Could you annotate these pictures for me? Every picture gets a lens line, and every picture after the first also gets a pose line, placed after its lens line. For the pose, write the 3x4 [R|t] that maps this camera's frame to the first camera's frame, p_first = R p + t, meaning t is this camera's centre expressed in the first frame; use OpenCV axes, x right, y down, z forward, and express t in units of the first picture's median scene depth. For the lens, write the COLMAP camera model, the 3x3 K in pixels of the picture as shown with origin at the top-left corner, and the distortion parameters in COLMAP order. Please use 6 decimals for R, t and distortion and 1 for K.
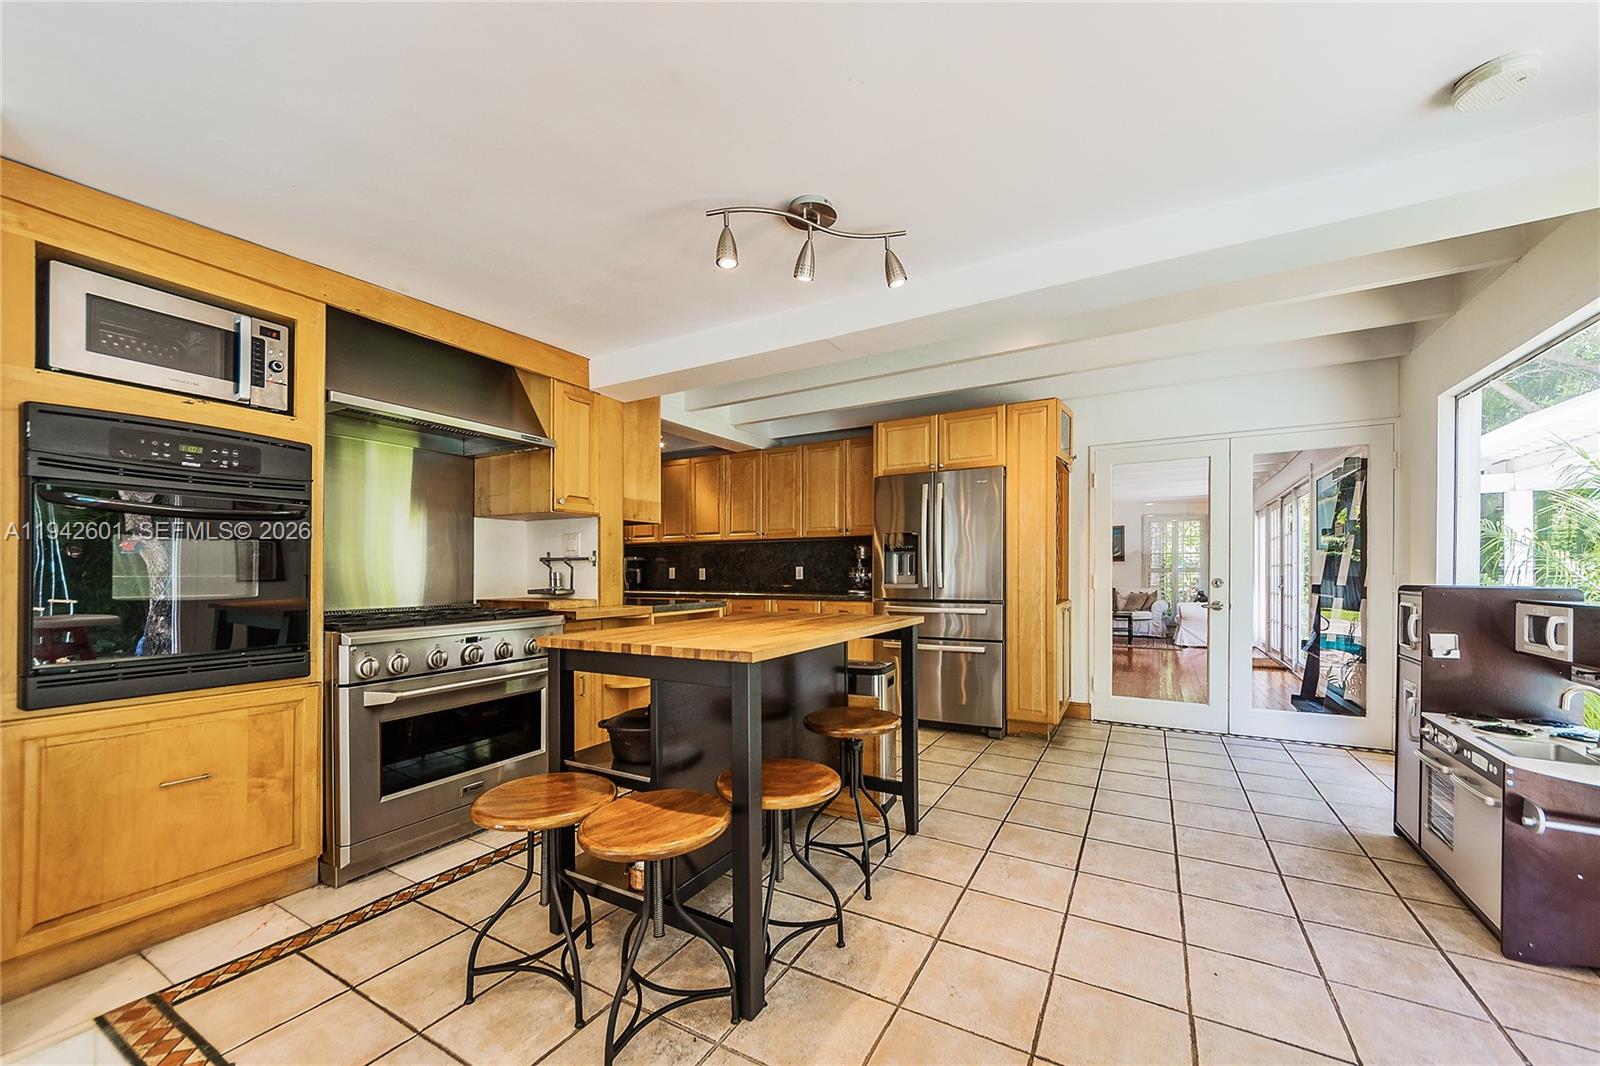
lens RADIAL K [[594.5, 0, 804.3], [0, 594.5, 570.7], [0, 0, 1]] dist [-0.000096, -0.000004]
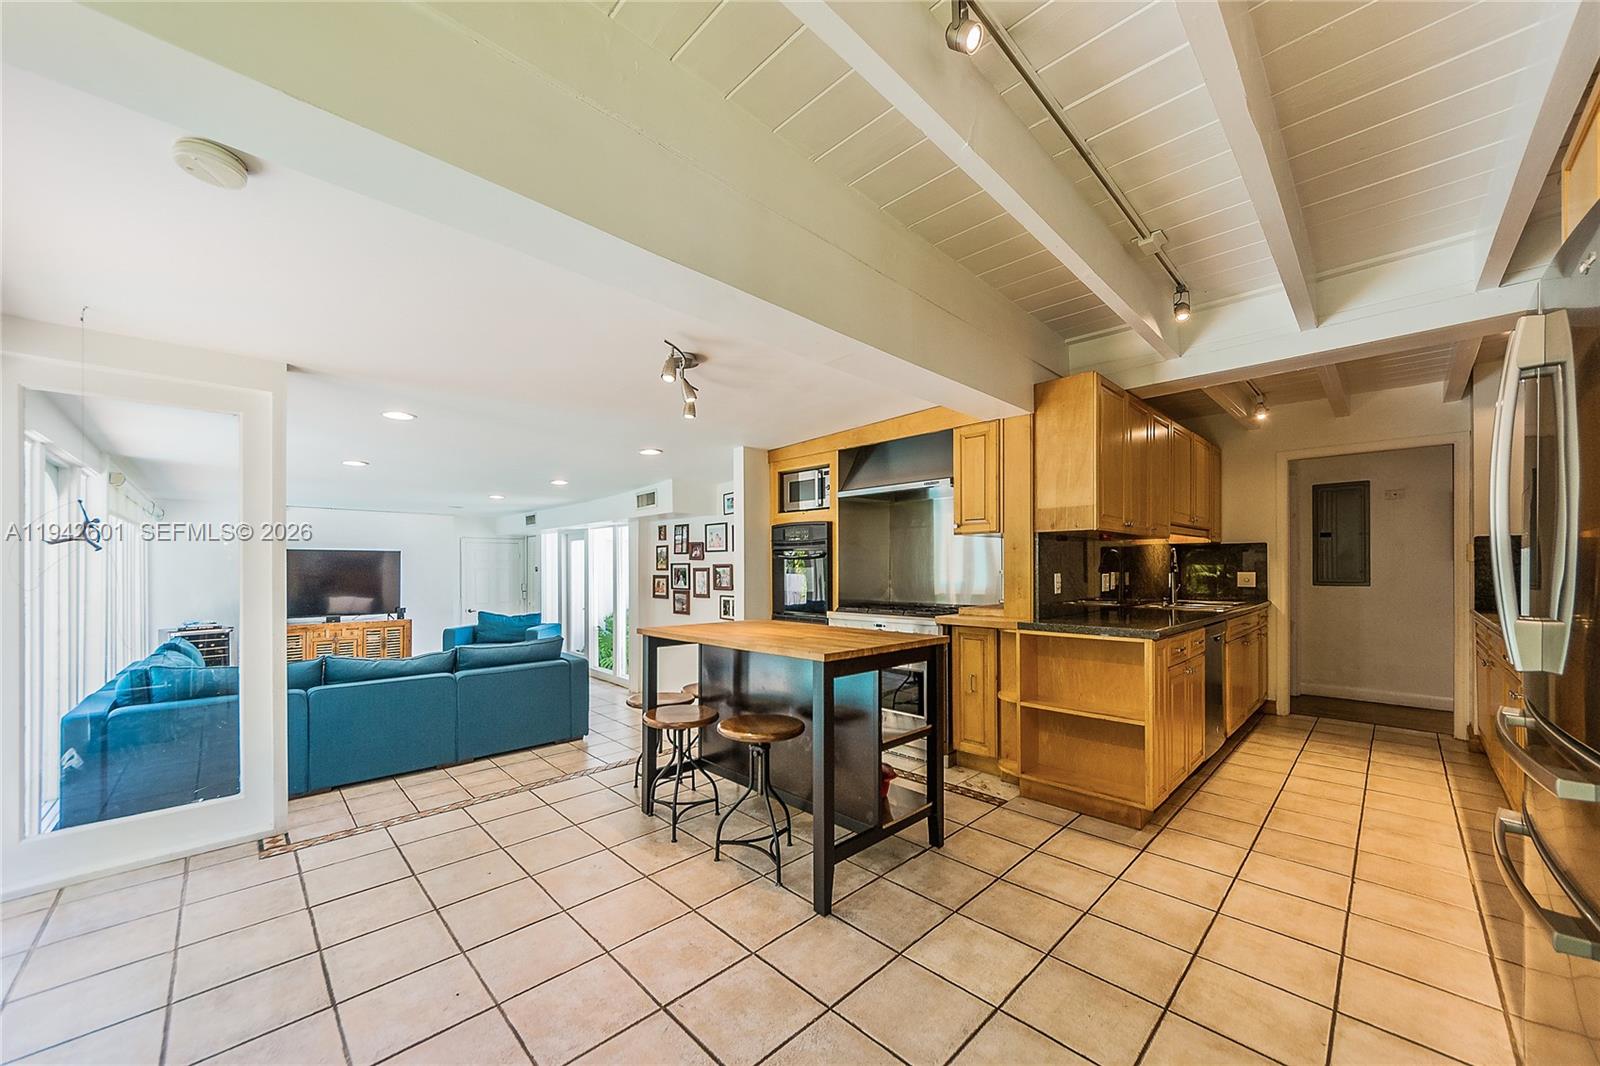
lens RADIAL K [[594.5, 0, 804.3], [0, 594.5, 570.7], [0, 0, 1]] dist [-0.000096, -0.000004]
pose [[-0.268953, 0.001988, -0.963151, 1.246604], [0.003419, 0.999994, 0.001109, -0.043586], [0.963147, -0.002994, -0.268958, 1.521887]]
